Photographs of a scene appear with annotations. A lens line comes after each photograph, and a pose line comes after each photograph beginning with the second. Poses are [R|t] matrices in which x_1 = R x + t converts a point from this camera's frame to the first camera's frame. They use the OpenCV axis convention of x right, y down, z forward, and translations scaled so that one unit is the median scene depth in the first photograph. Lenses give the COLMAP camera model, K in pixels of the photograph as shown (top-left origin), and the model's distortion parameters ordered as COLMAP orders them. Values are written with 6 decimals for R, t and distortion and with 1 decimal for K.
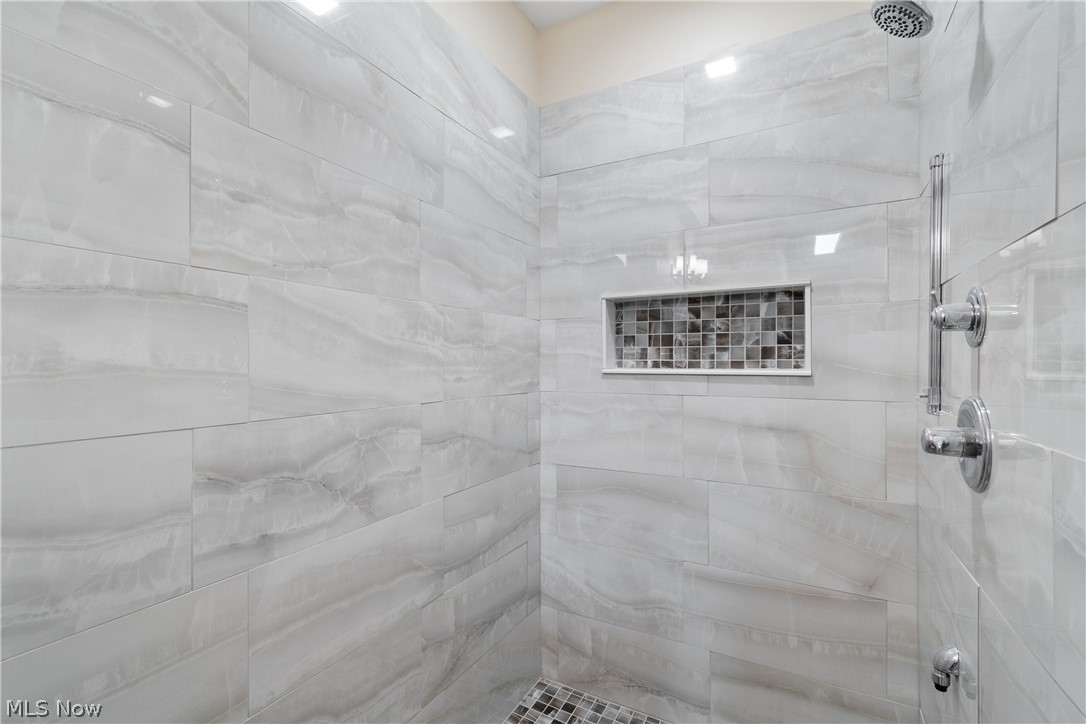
lens RADIAL K [[480.2, 0, 541.8], [0, 480.2, 367.1], [0, 0, 1]] dist [0.004925, -0.001164]
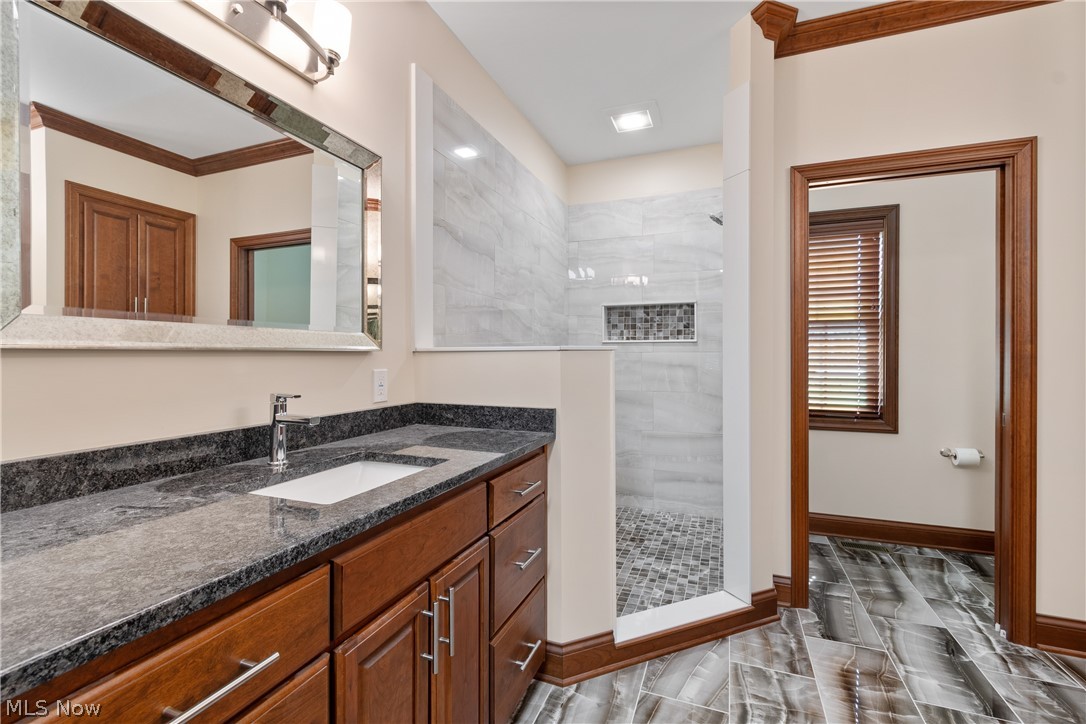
lens RADIAL K [[480.2, 0, 539.6], [0, 480.2, 362.4], [0, 0, 1]] dist [0.004925, -0.001164]
pose [[0.991667, -0.000282, 0.128830, -0.420186], [-0.000276, 0.999991, 0.004307, 0.093017], [-0.128830, -0.004306, 0.991657, -1.031650]]
